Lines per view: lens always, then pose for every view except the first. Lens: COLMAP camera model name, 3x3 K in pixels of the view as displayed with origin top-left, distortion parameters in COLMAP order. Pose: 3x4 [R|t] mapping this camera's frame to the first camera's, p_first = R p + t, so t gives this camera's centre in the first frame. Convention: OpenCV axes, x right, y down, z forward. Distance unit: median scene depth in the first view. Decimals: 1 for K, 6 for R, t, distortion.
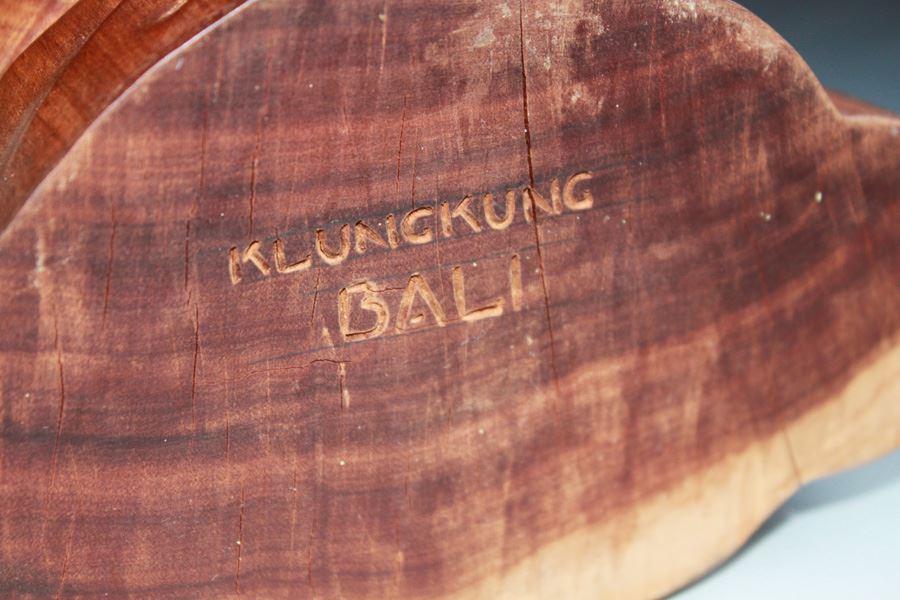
lens RADIAL K [[2139.4, 0, 450.3], [0, 2139.4, 298.5], [0, 0, 1]] dist [-0.040744, 0.000000]
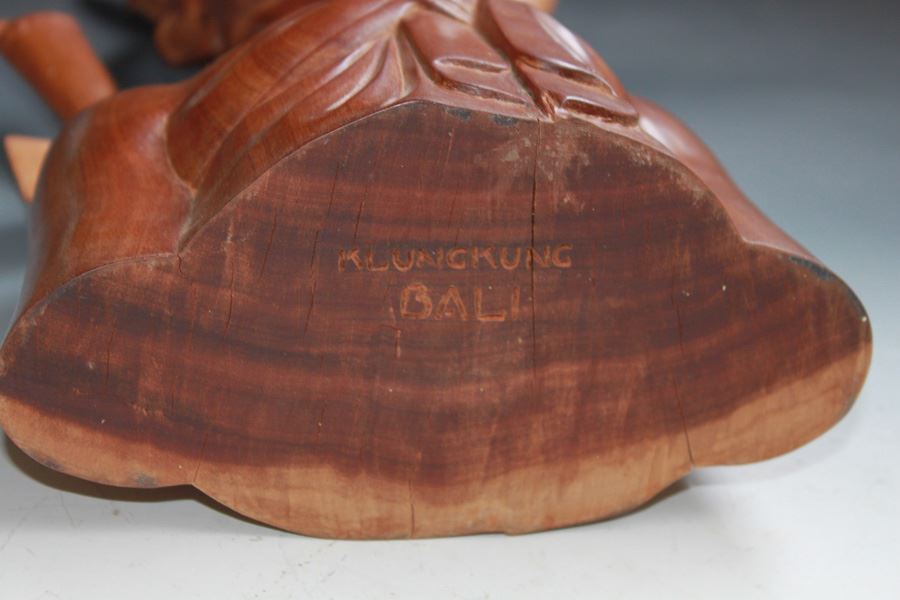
lens RADIAL K [[2229.0, 0, 449.8], [0, 2229.0, 300.2], [0, 0, 1]] dist [-0.194947, 0.000000]
pose [[0.969467, 0.193032, -0.151237, 0.242102], [-0.192906, 0.981092, 0.015648, -0.027114], [0.151398, 0.014004, 0.988374, -0.697806]]
